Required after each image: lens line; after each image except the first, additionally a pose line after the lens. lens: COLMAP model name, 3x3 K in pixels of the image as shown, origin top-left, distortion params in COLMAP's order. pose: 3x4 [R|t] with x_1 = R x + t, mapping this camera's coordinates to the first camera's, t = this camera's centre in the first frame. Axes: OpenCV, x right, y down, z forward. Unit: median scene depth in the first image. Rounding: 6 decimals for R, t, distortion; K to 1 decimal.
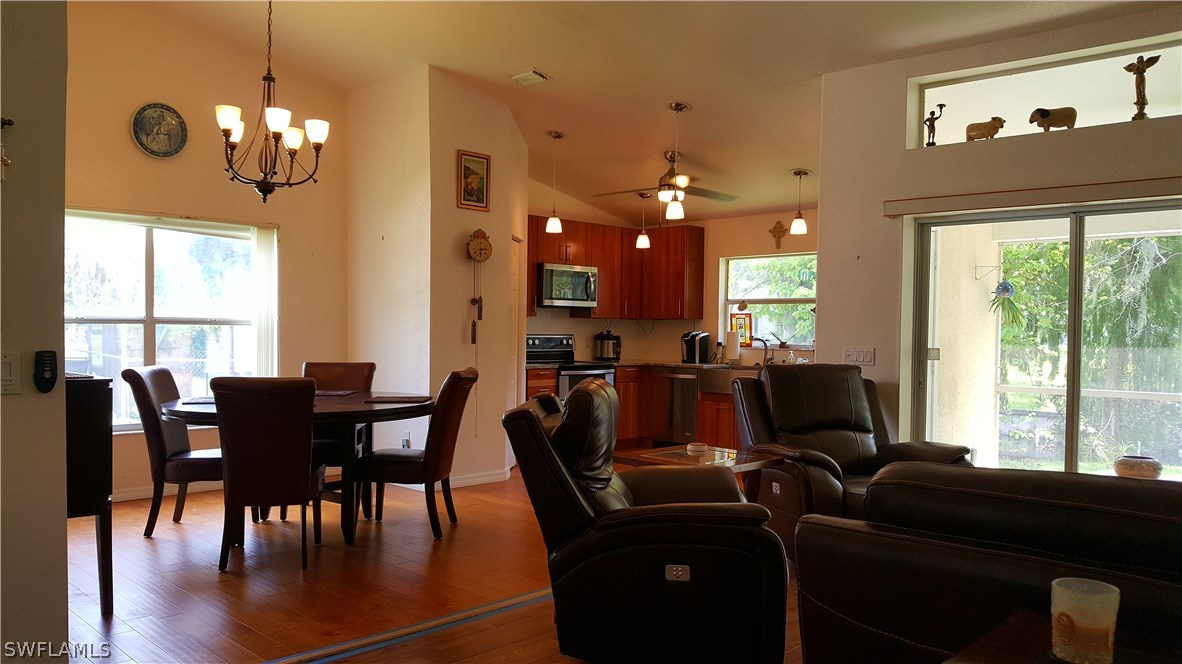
lens RADIAL K [[872.4, 0, 570.7], [0, 872.4, 338.8], [0, 0, 1]] dist [0.052310, -0.121535]
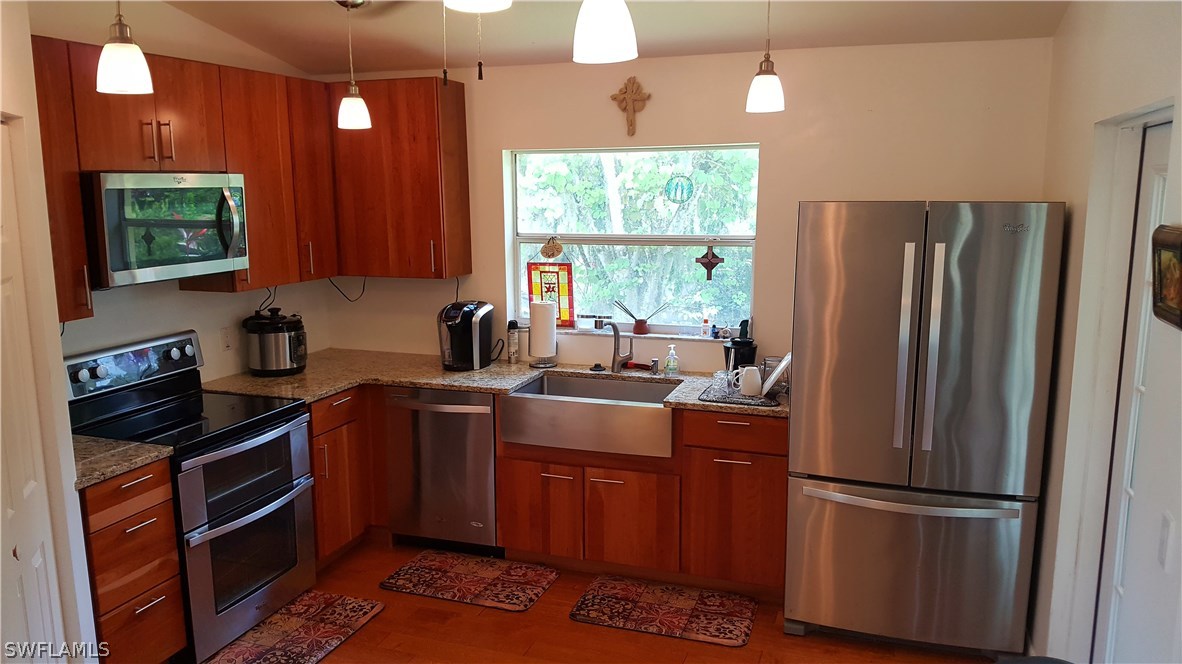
lens RADIAL K [[872.4, 0, 570.7], [0, 872.4, 338.8], [0, 0, 1]] dist [0.052310, -0.121535]
pose [[0.899376, -0.092572, 0.427262, -0.015835], [0.020997, 0.985343, 0.169289, -0.073433], [-0.436671, -0.143284, 0.888137, 0.556046]]
